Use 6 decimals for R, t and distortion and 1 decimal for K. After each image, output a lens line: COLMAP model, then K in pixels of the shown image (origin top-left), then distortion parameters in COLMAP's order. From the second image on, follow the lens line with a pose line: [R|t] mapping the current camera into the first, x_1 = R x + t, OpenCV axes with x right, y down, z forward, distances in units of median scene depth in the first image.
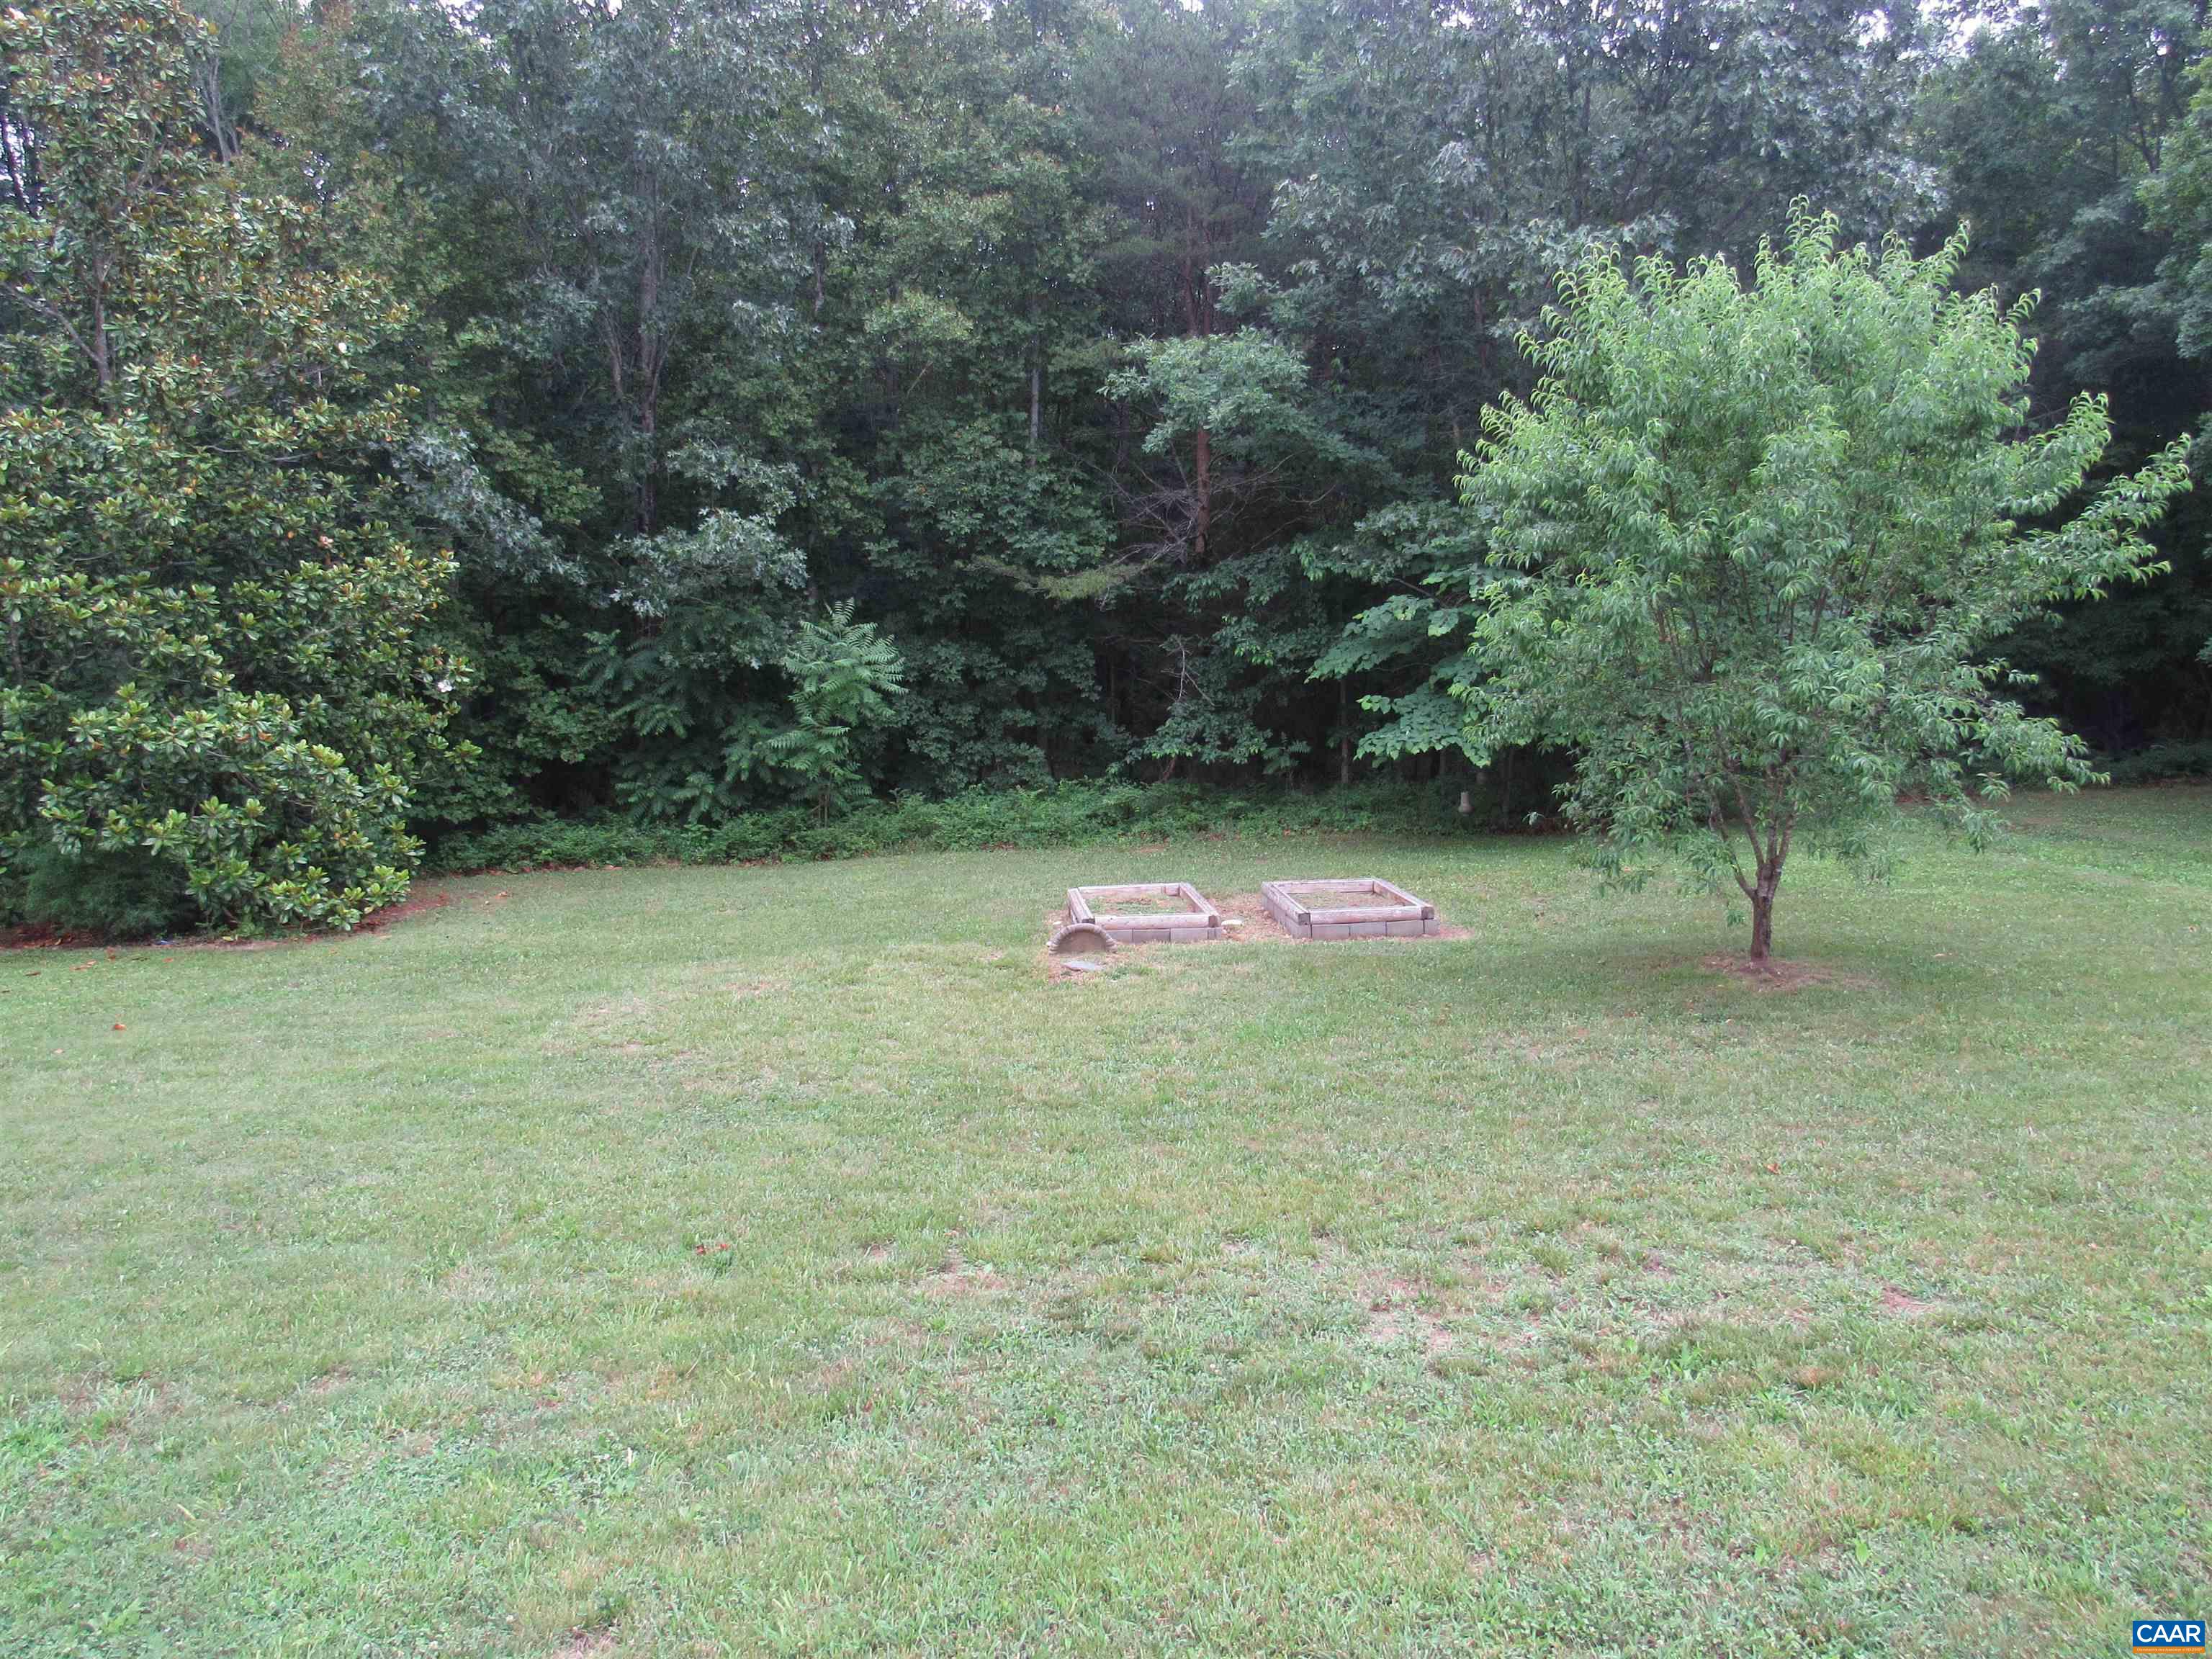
lens RADIAL K [[1573.5, 0, 1106.3], [0, 1573.5, 826.8], [0, 0, 1]] dist [-0.032626, 0.010201]
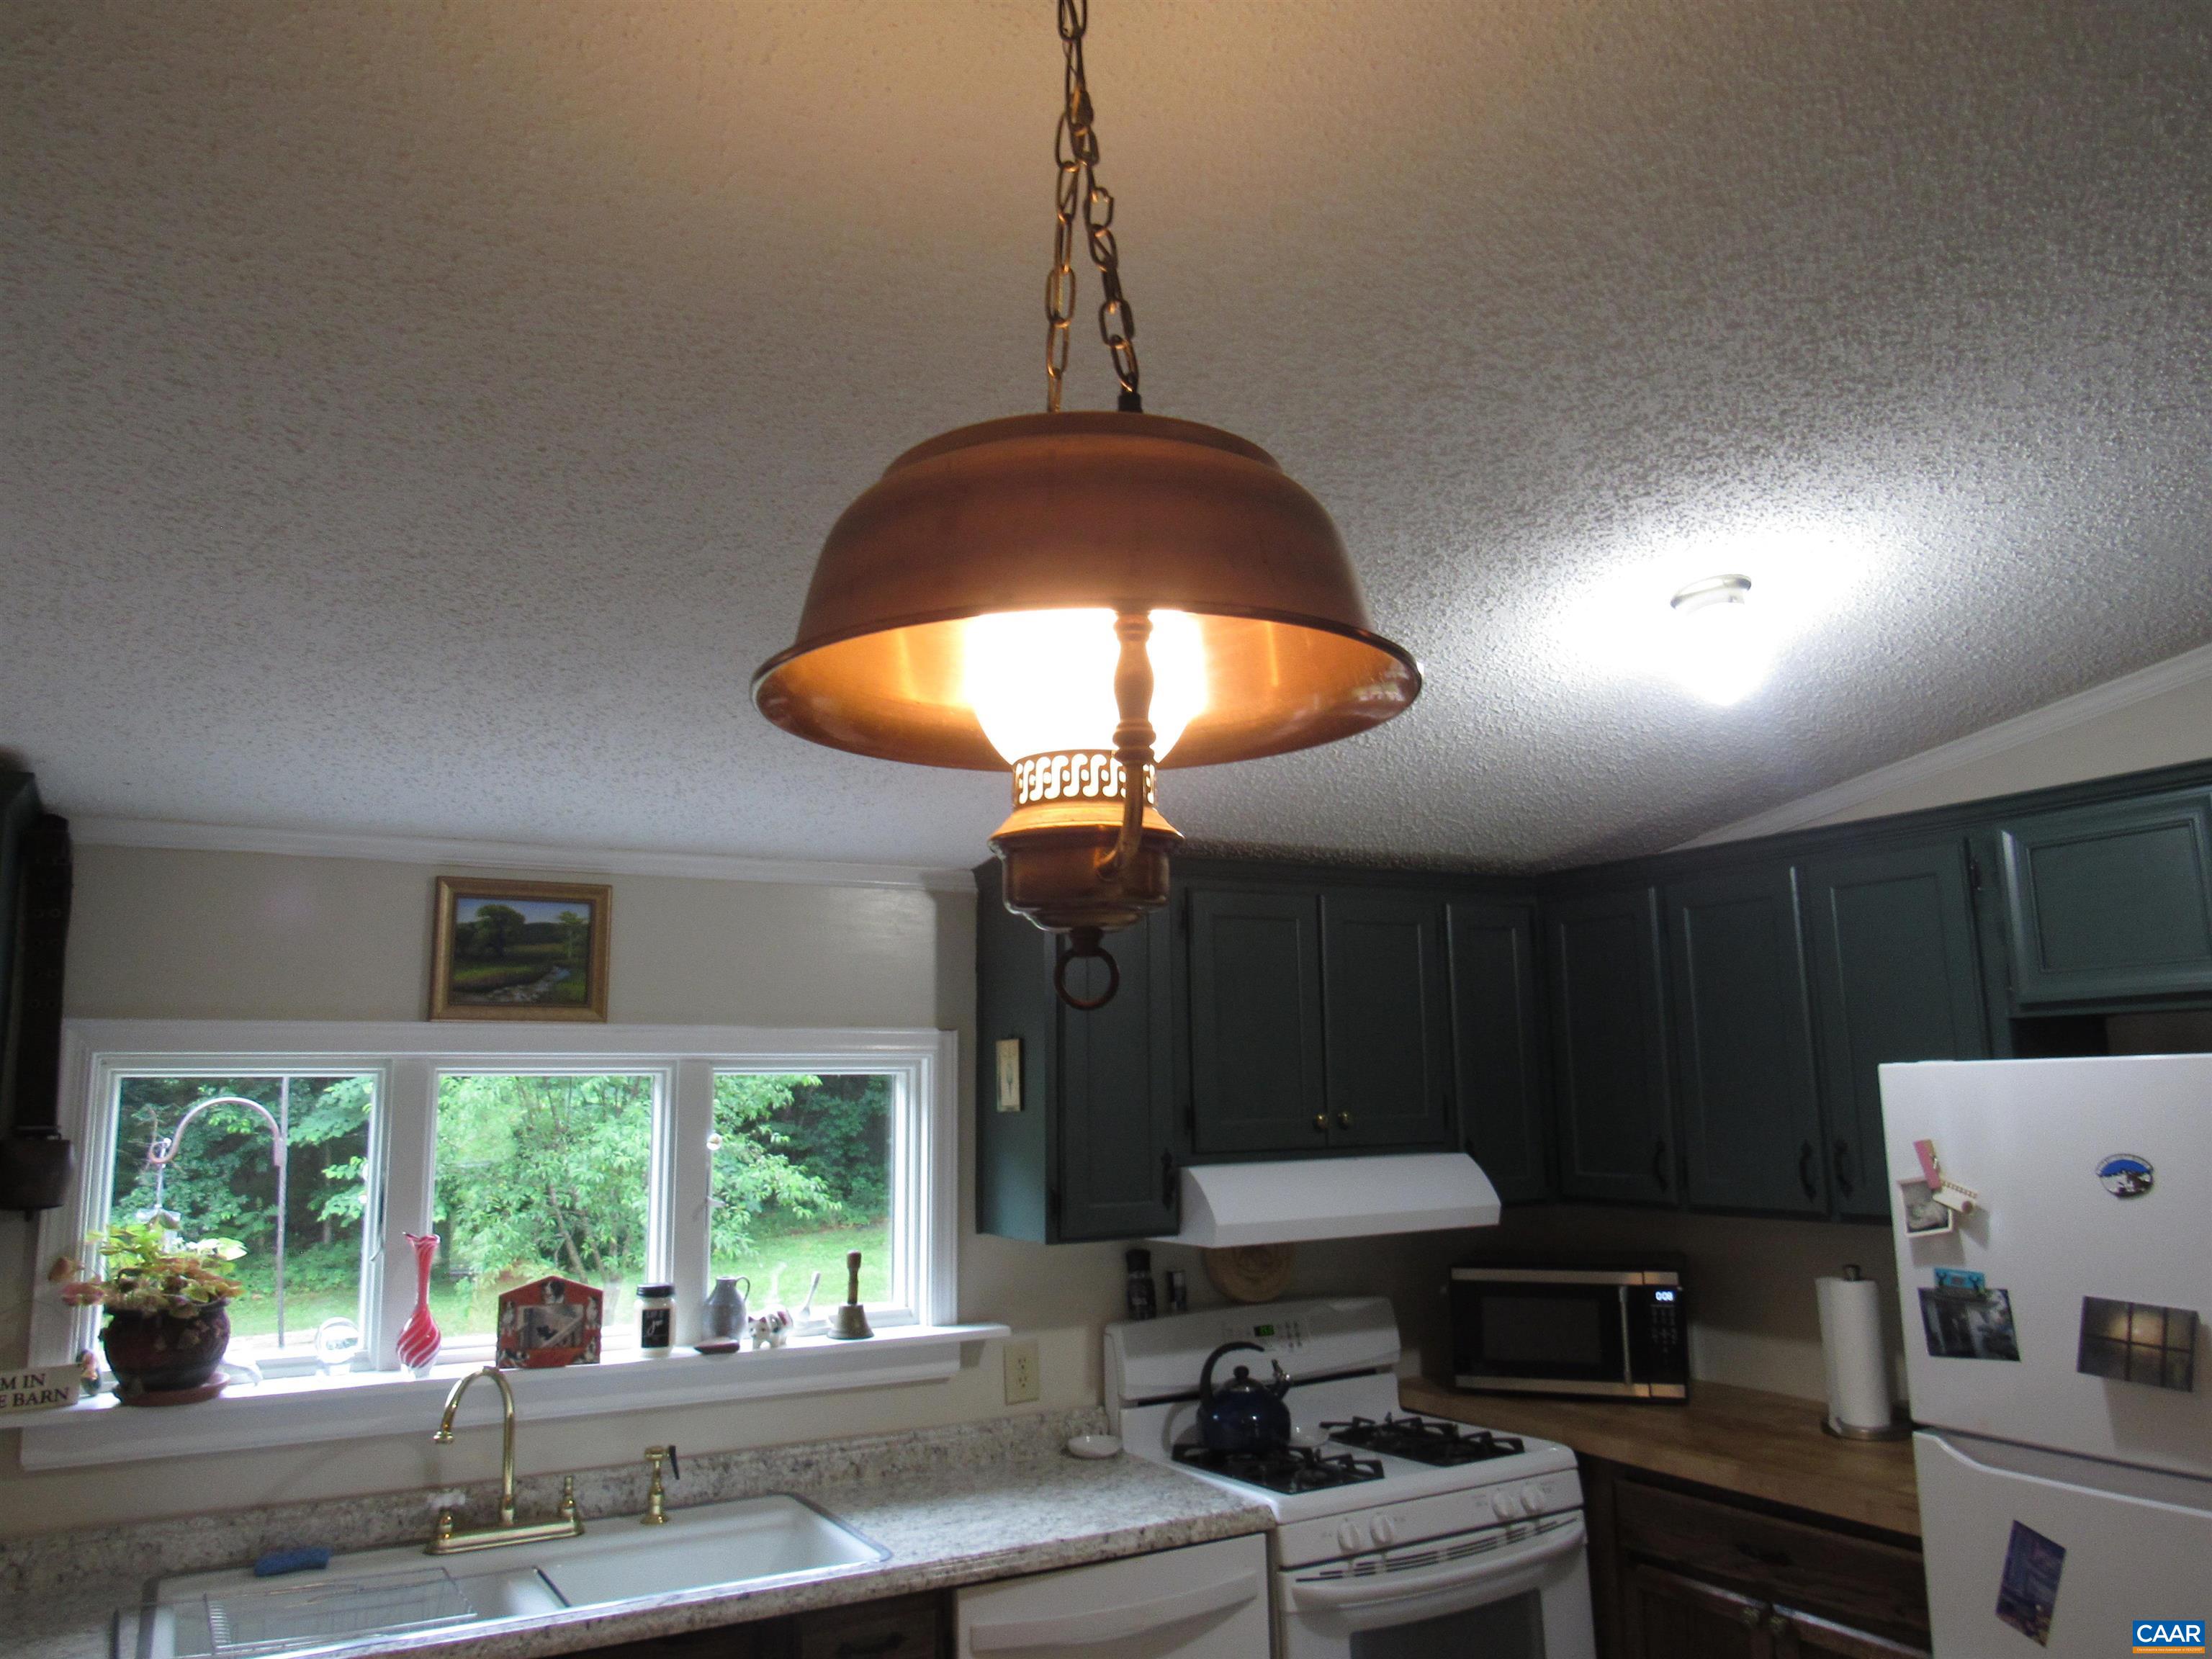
lens RADIAL K [[1573.5, 0, 1107.7], [0, 1573.5, 835.7], [0, 0, 1]] dist [-0.032626, 0.010201]
pose [[0.846524, 0.068011, 0.527988, 0.061142], [0.078145, 0.965186, -0.249618, 0.023116], [-0.526583, 0.252568, 0.811738, -0.454233]]
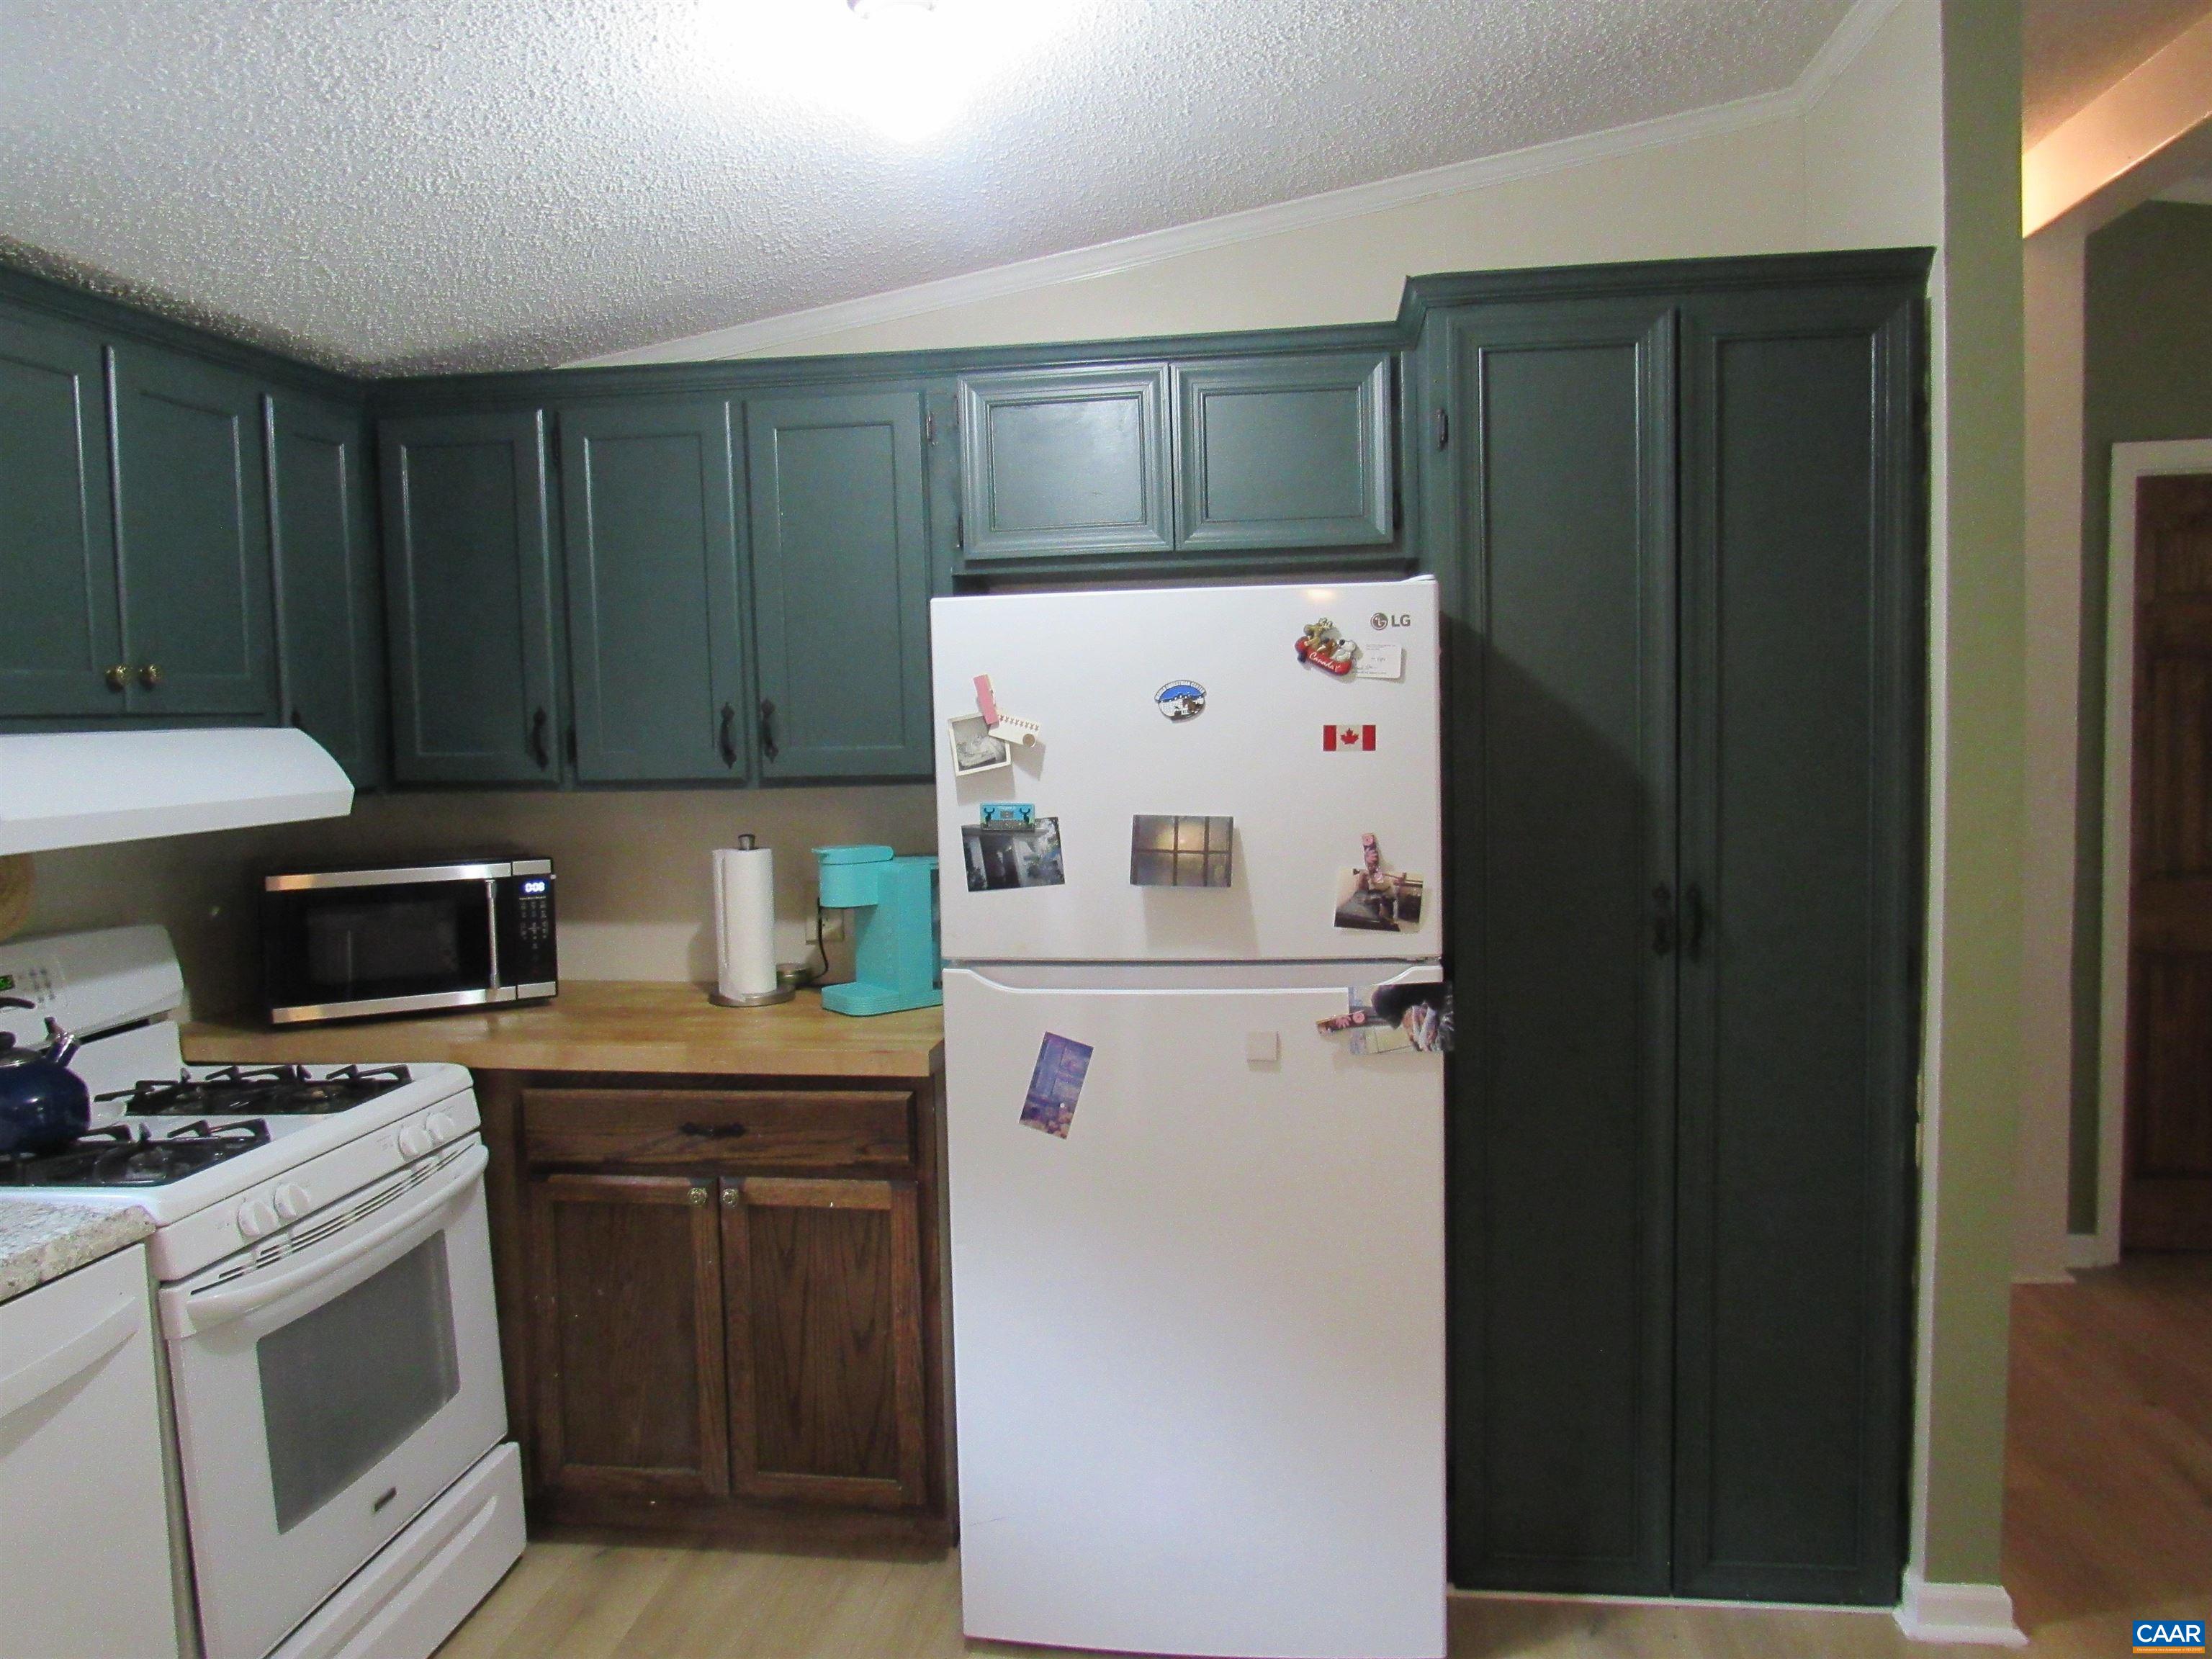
lens RADIAL K [[1573.5, 0, 1103.7], [0, 1573.5, 833.8], [0, 0, 1]] dist [-0.032626, 0.010201]
pose [[0.091017, -0.081444, 0.992513, 0.063494], [0.129707, 0.989130, 0.069272, 0.026683], [-0.987366, 0.122431, 0.100592, -0.377420]]
